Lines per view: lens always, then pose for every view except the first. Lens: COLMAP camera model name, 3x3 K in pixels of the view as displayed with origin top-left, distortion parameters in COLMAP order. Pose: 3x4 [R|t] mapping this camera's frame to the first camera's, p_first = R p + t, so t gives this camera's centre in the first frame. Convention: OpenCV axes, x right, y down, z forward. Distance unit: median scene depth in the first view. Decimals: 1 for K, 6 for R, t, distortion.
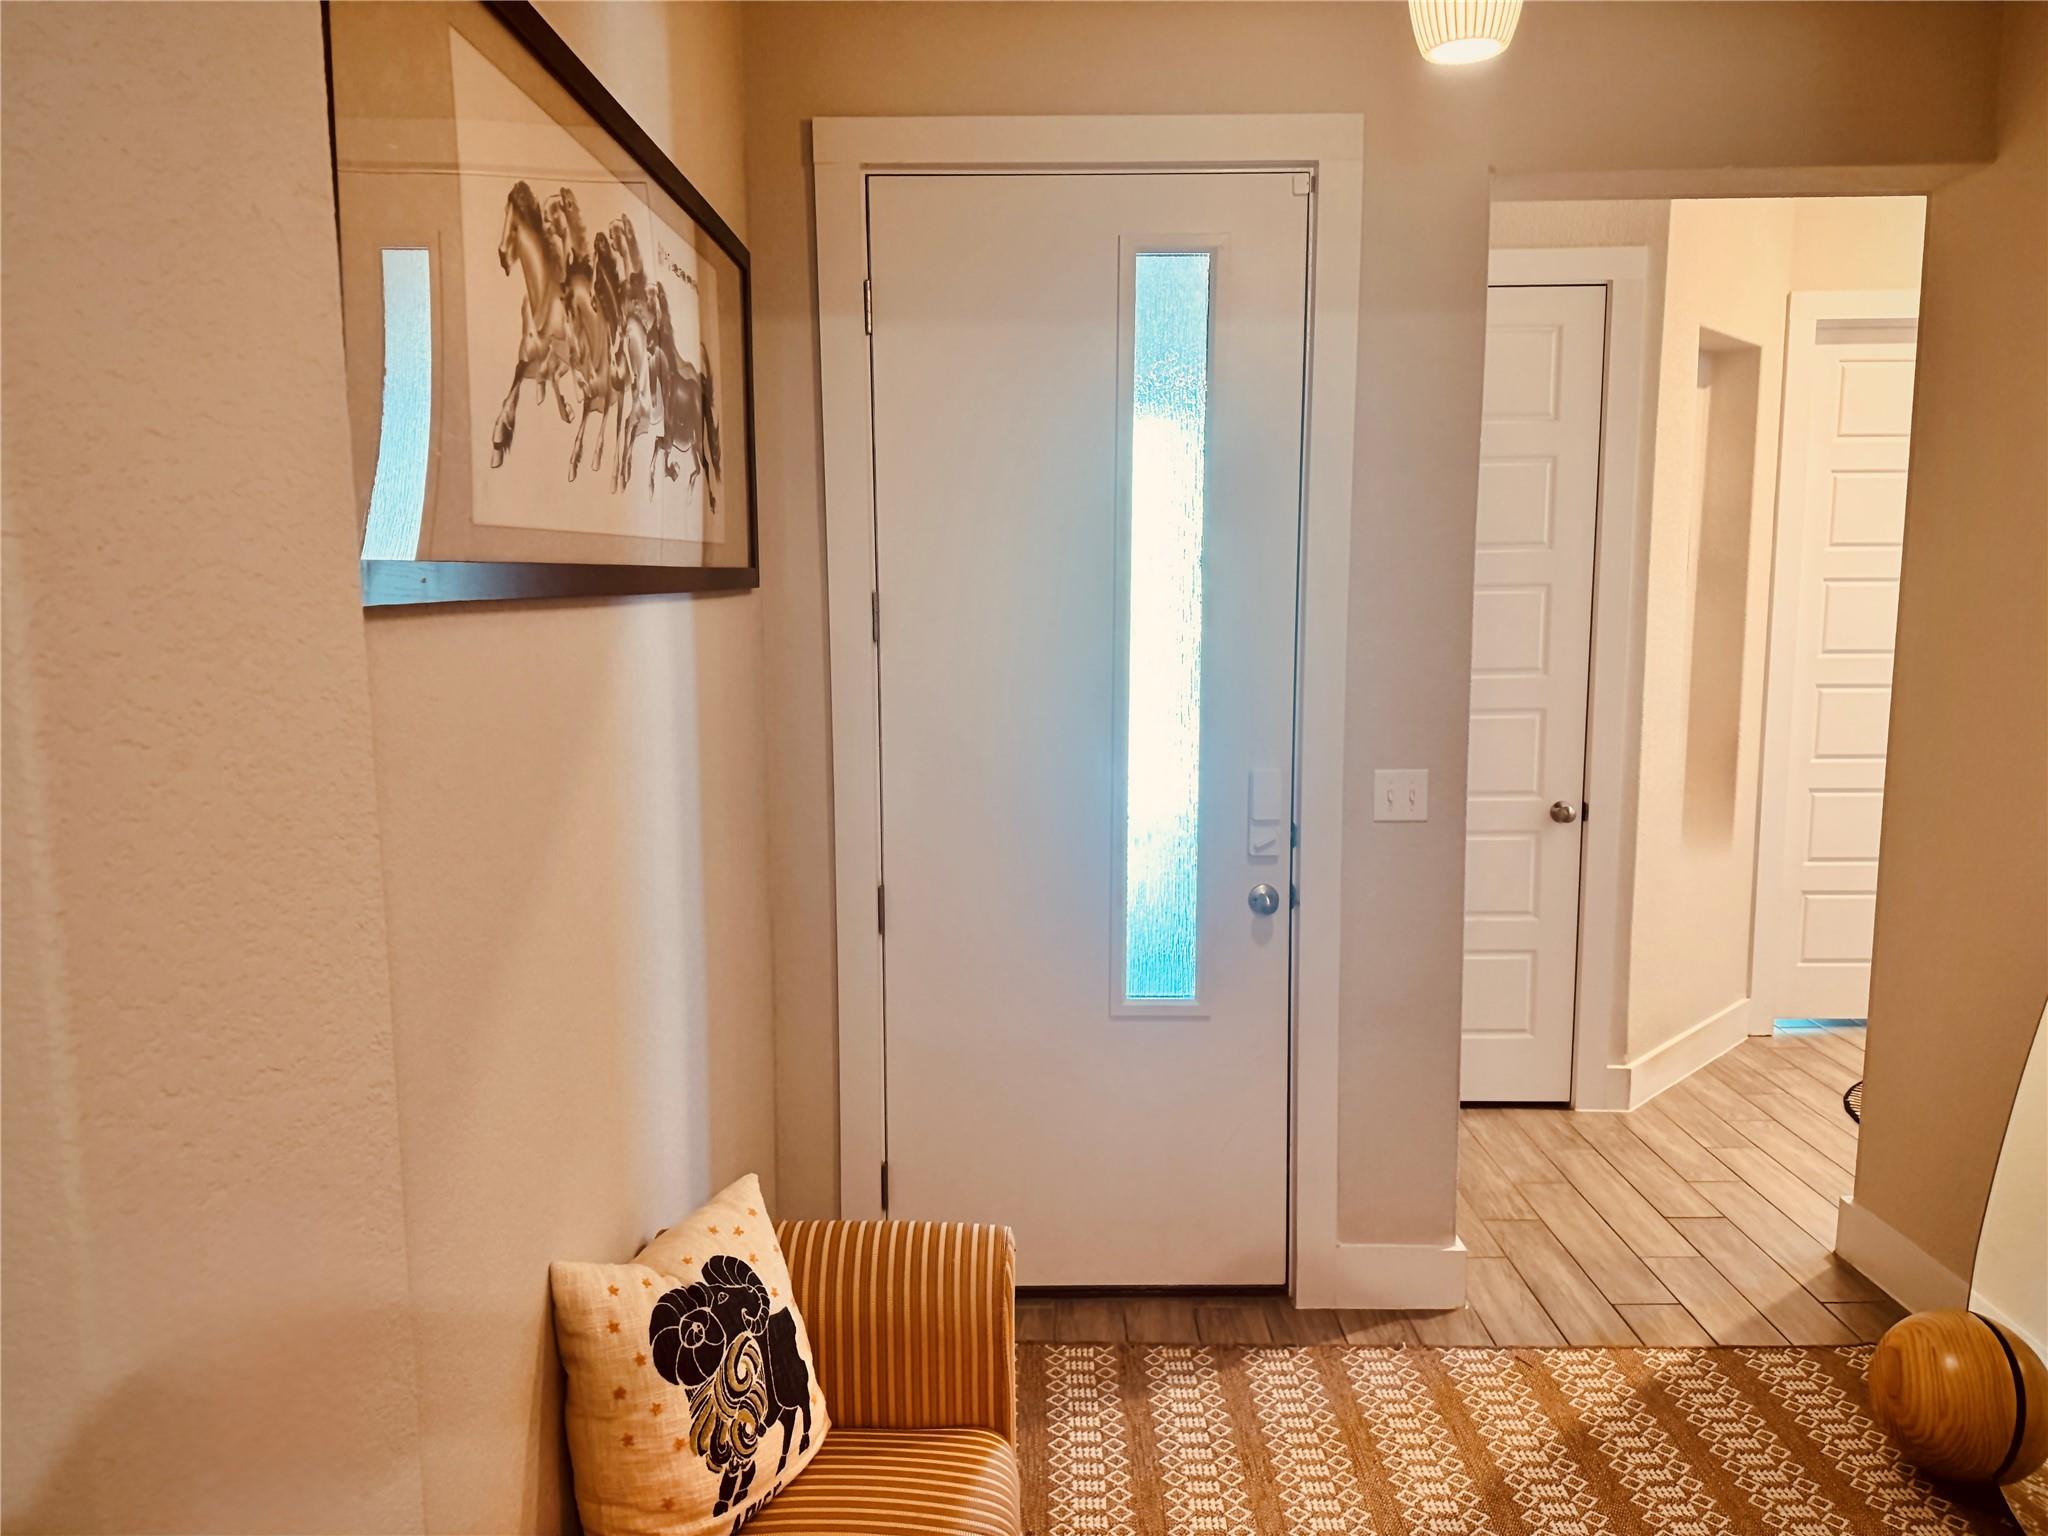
lens RADIAL K [[1440.0, 0, 1022.2], [0, 1440.0, 753.2], [0, 0, 1]] dist [0.124228, -0.208895]
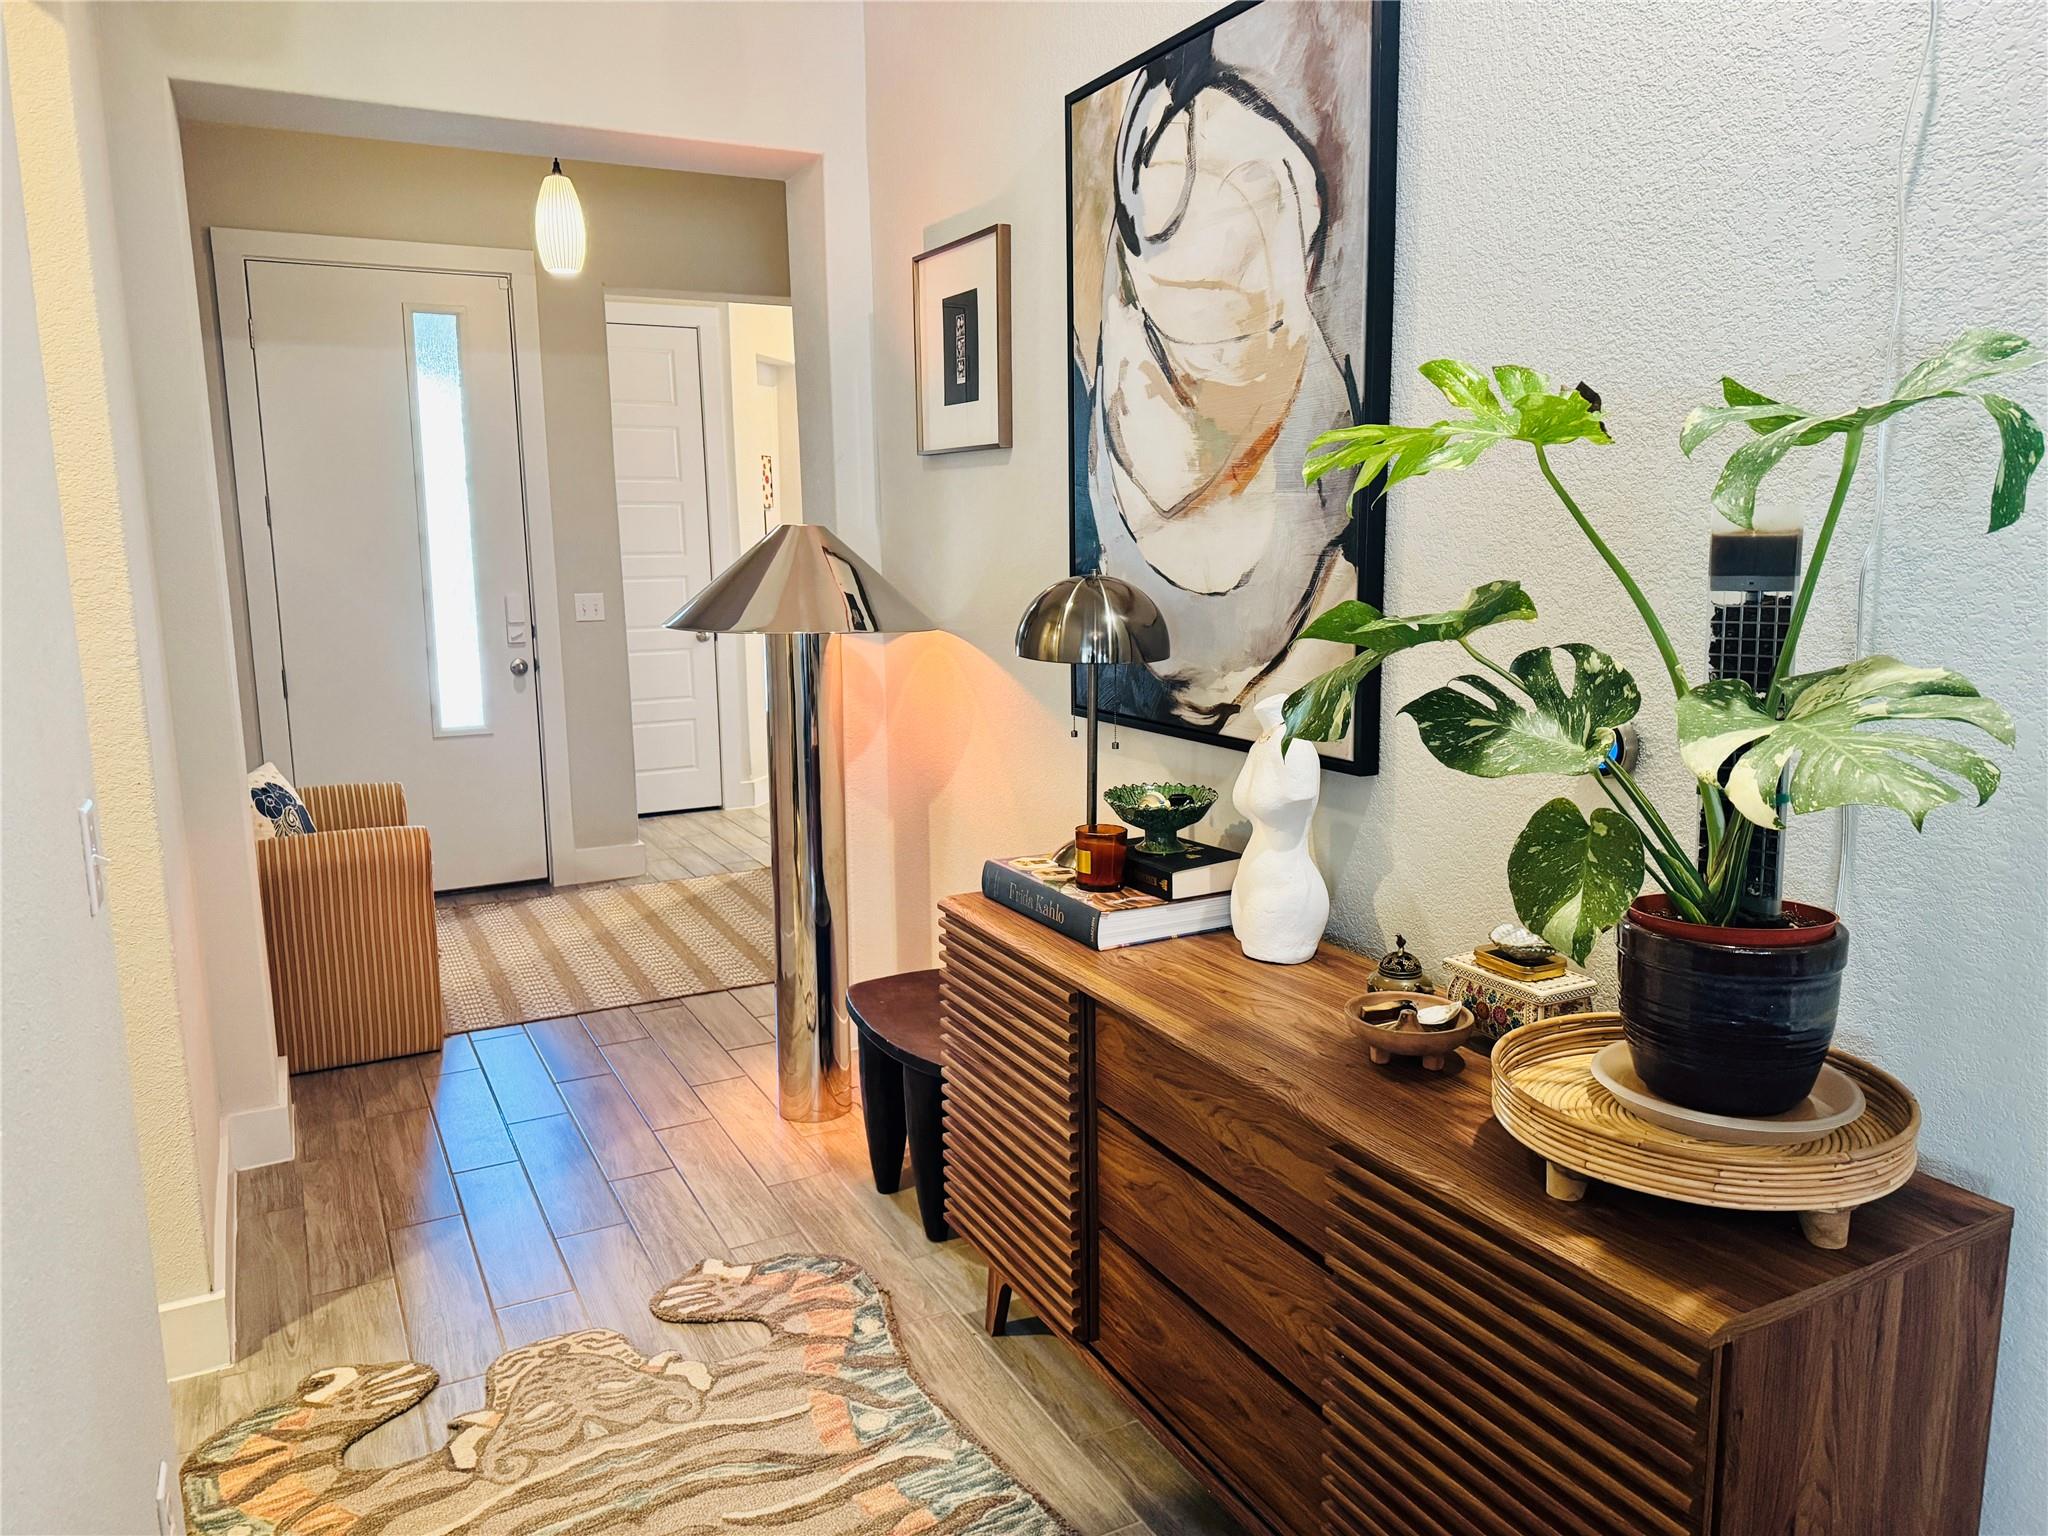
lens RADIAL K [[1440.0, 0, 1022.2], [0, 1440.0, 753.2], [0, 0, 1]] dist [0.124228, -0.208895]
pose [[0.882168, -0.082792, 0.463600, -0.137395], [0.065174, 0.996416, 0.053928, 0.152157], [-0.466403, -0.017359, 0.884402, -0.940319]]
